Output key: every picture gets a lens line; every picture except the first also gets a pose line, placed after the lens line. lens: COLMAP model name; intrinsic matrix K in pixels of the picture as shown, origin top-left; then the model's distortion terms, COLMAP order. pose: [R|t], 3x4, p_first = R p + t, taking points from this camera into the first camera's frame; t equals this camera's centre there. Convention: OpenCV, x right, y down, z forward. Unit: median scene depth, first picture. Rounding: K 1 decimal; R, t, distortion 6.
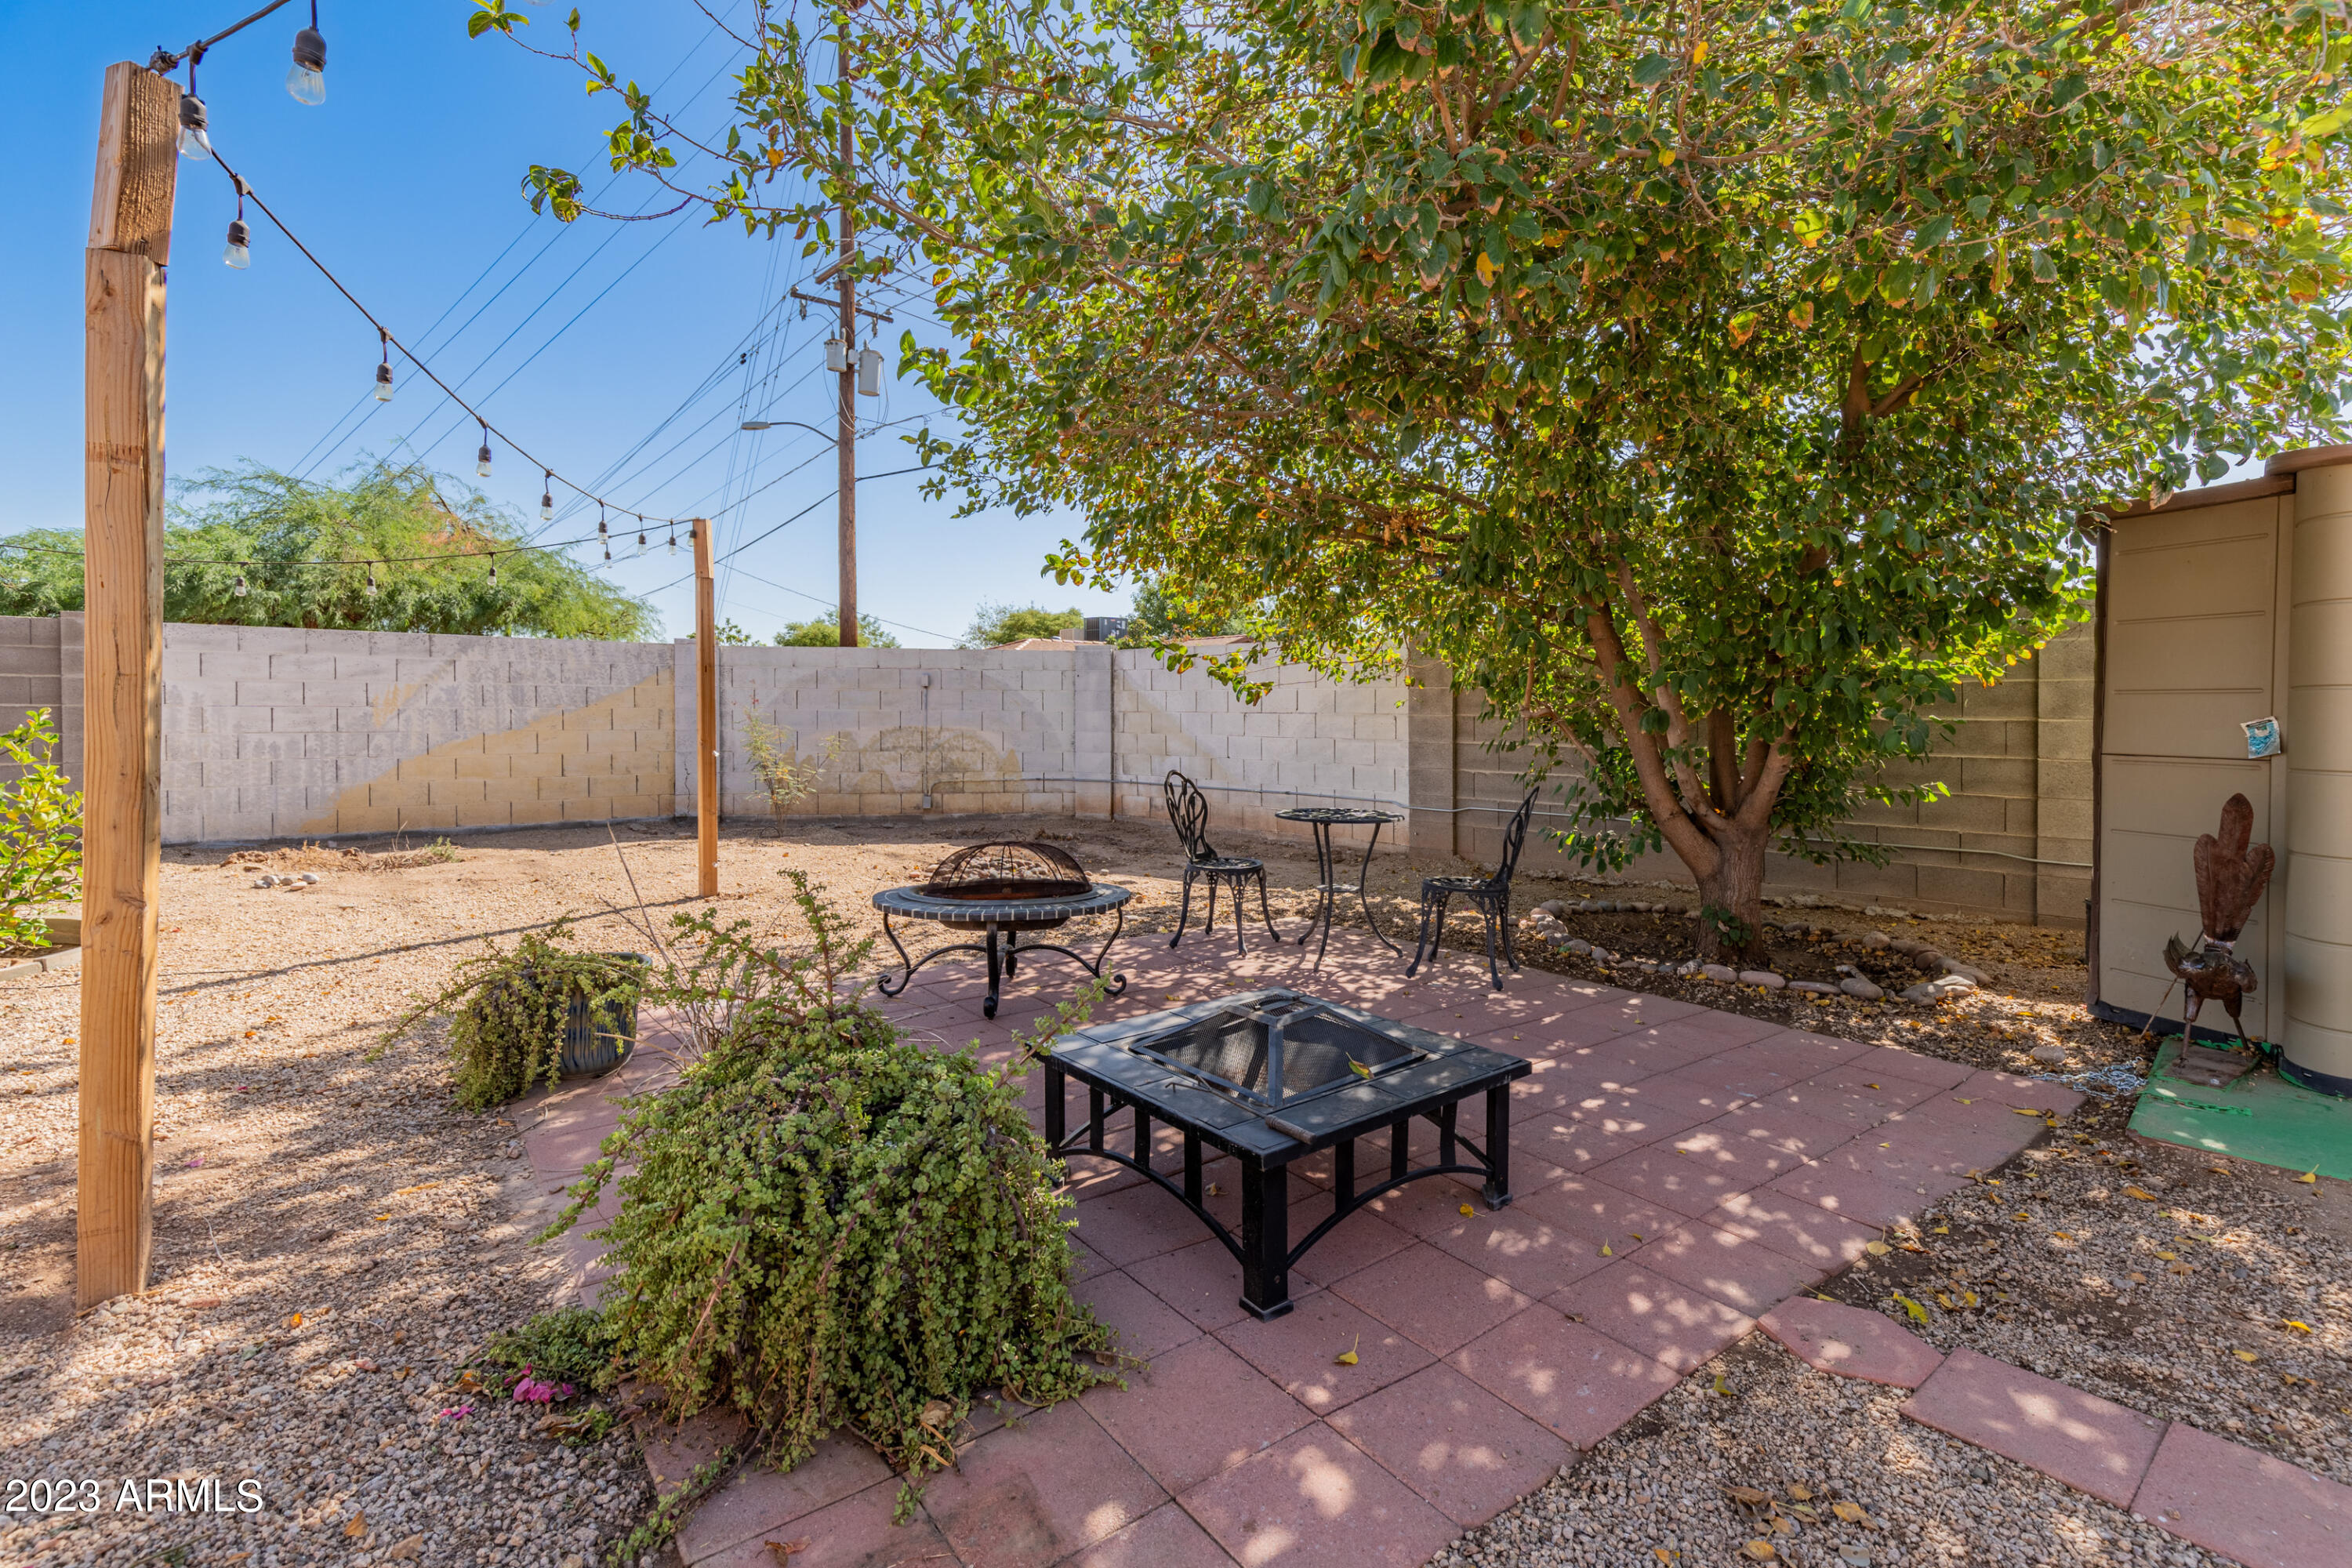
lens RADIAL K [[1092.9, 0, 1181.6], [0, 1092.9, 740.8], [0, 0, 1]] dist [0.004037, -0.000860]
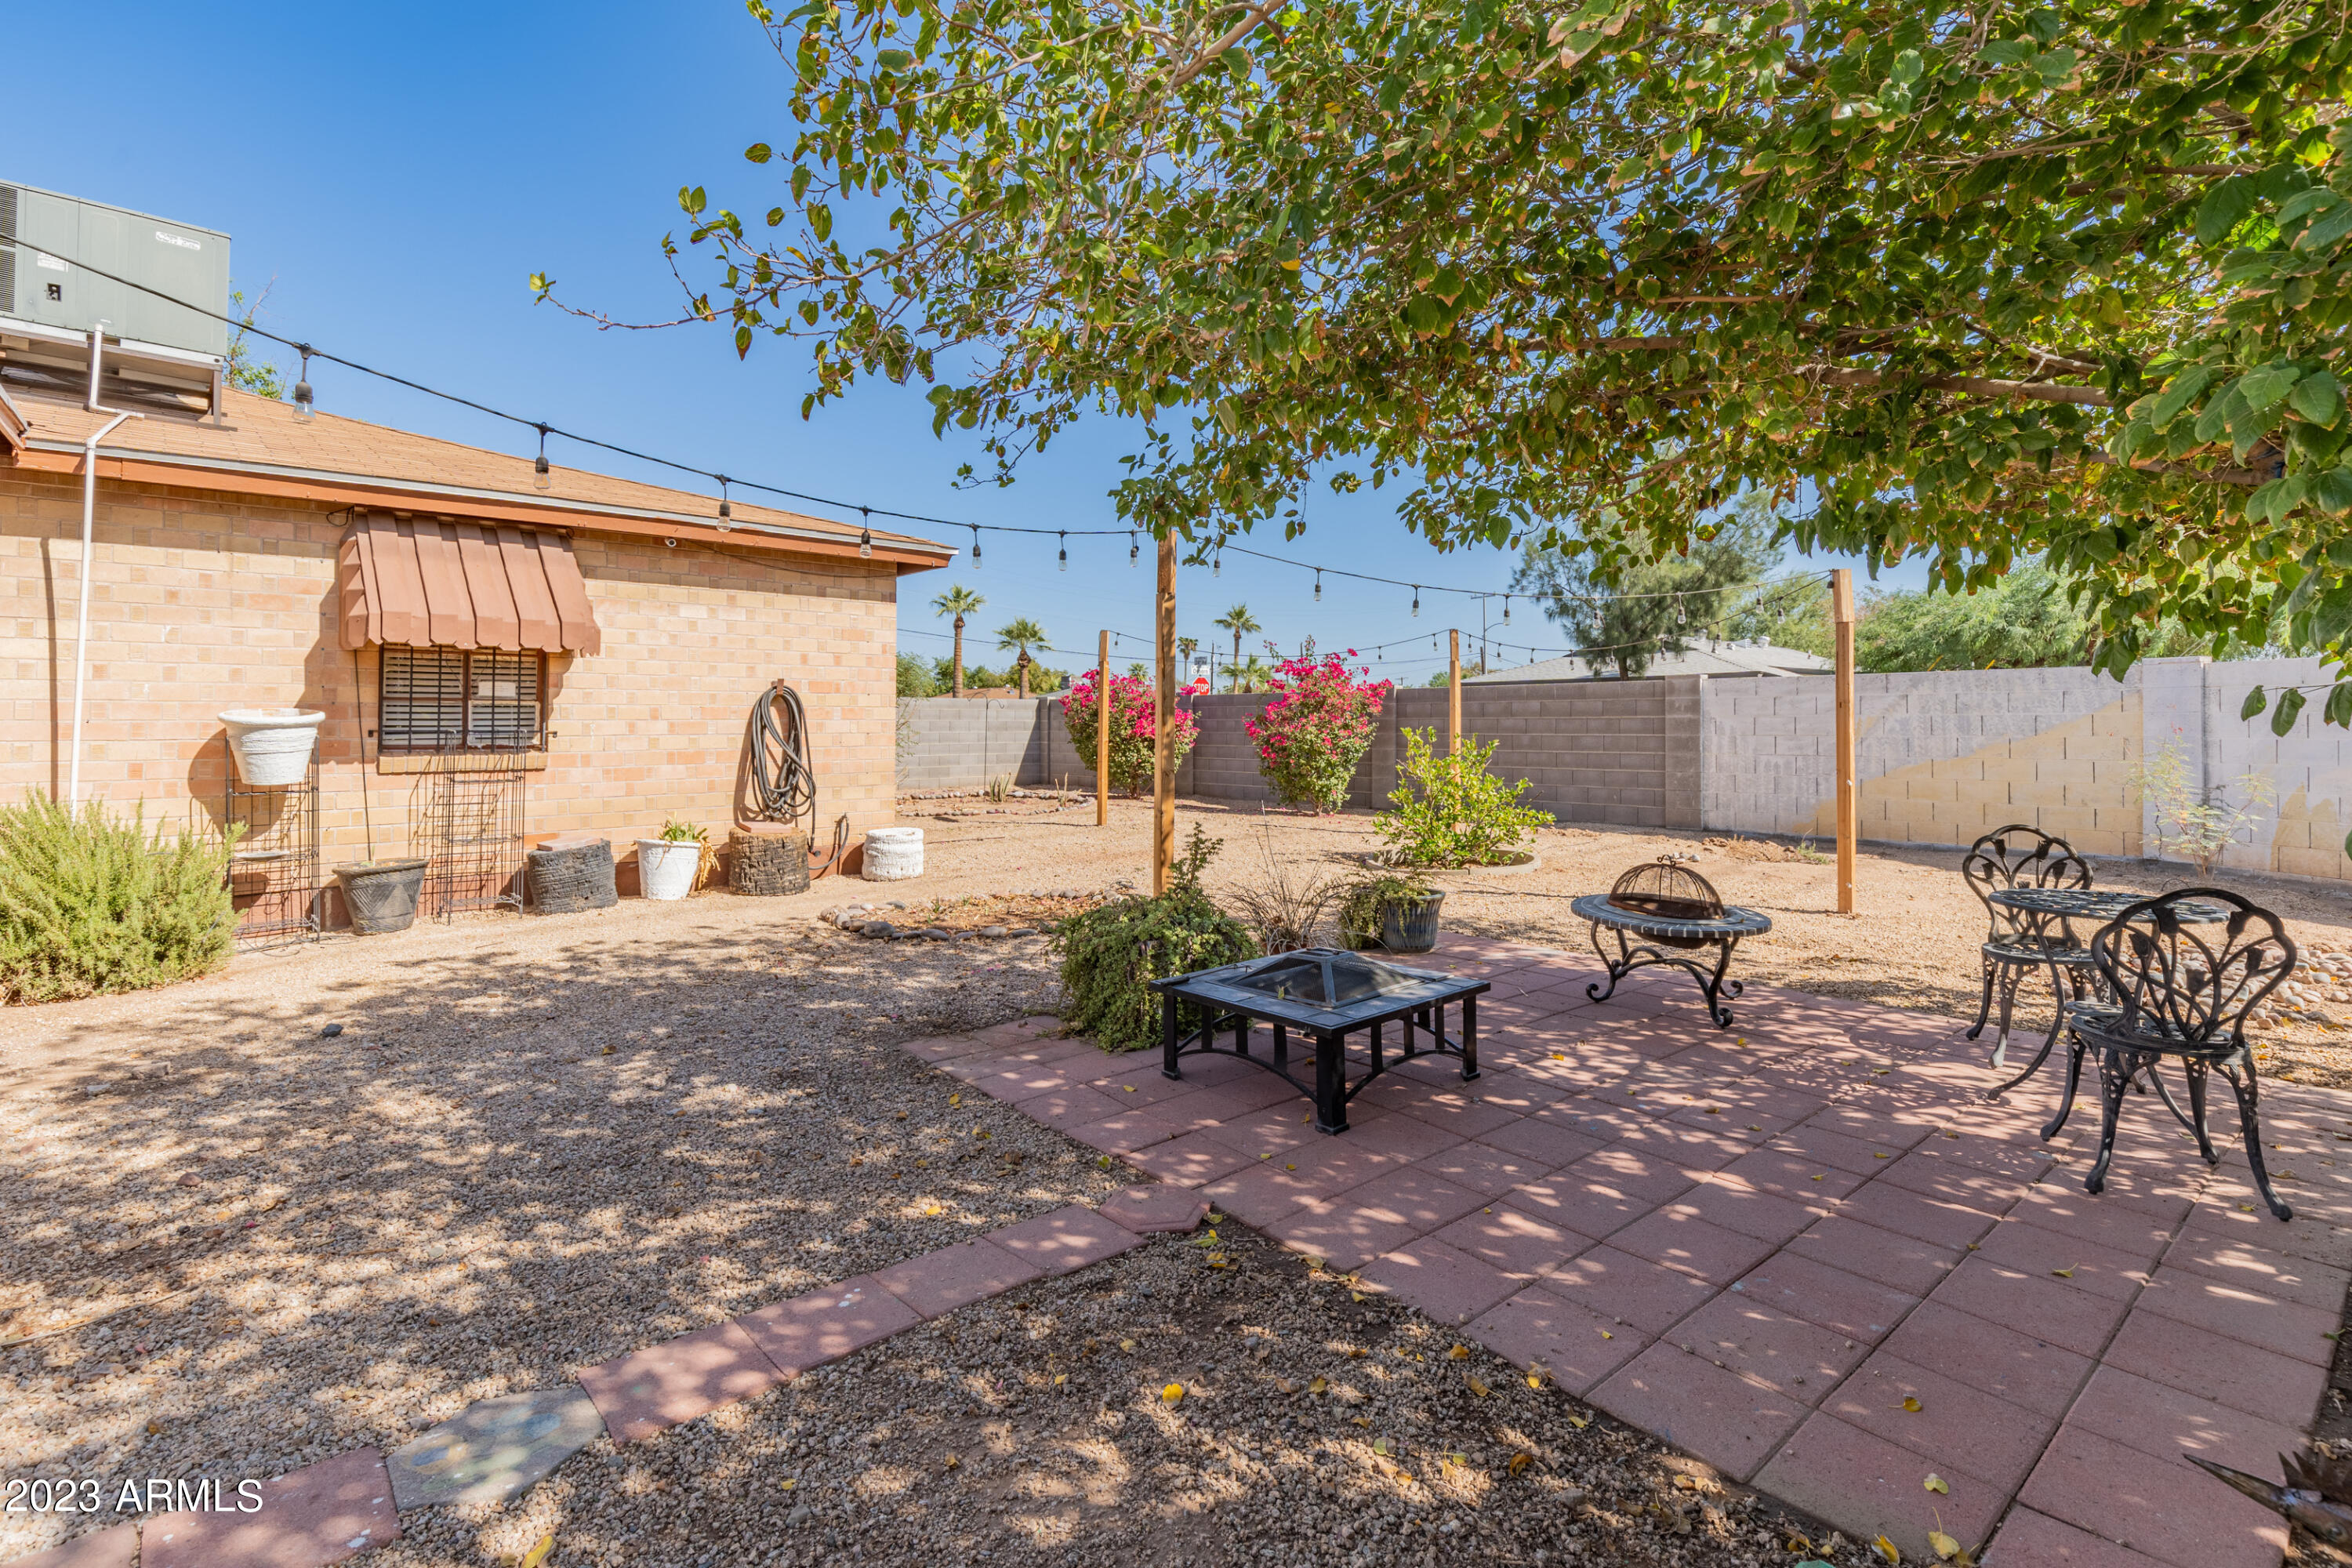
lens RADIAL K [[1072.0, 0, 1187.6], [0, 1072.0, 719.4], [0, 0, 1]] dist [0.004480, 0.000728]
pose [[0.050741, -0.016702, -0.998572, 1.647249], [-0.019026, 0.999663, -0.017687, -0.052245], [0.998531, 0.019896, 0.050406, 0.780815]]
